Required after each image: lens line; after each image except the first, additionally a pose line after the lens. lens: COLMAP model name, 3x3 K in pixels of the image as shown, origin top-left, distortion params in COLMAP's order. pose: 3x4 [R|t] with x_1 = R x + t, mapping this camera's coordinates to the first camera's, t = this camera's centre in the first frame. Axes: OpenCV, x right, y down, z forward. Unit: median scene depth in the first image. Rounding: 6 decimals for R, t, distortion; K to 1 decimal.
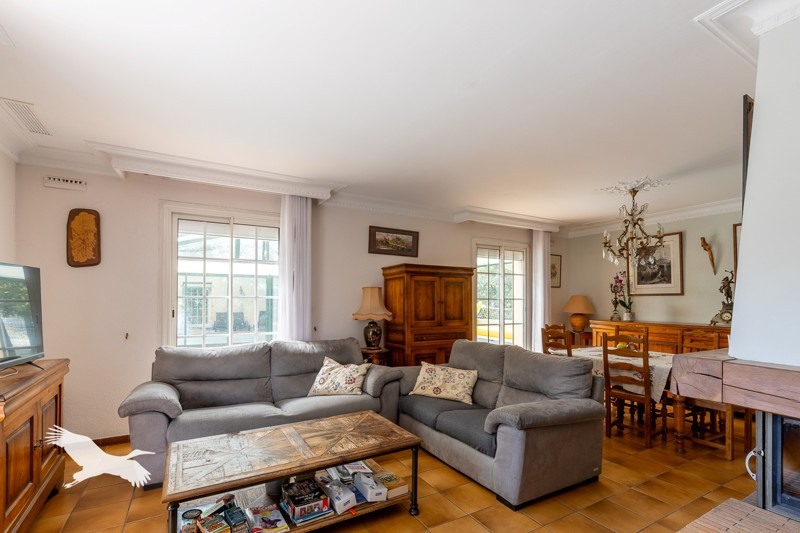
lens RADIAL K [[368.0, 0, 407.9], [0, 368.0, 297.5], [0, 0, 1]] dist [-0.001111, -0.000048]
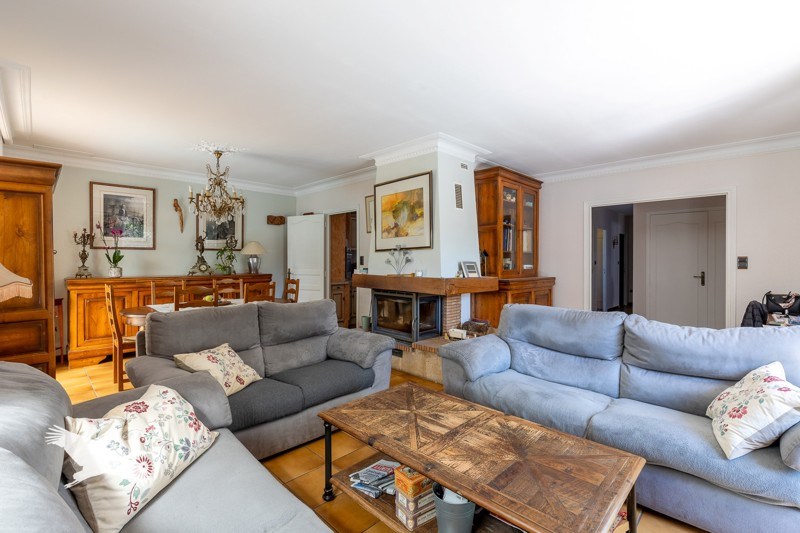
lens RADIAL K [[368.0, 0, 401.2], [0, 368.0, 263.0], [0, 0, 1]] dist [-0.001111, -0.000048]
pose [[-0.257065, -0.015510, 0.966270, -0.470997], [-0.007536, 0.999873, 0.014044, 0.012702], [-0.966365, -0.003671, -0.257149, 0.617253]]
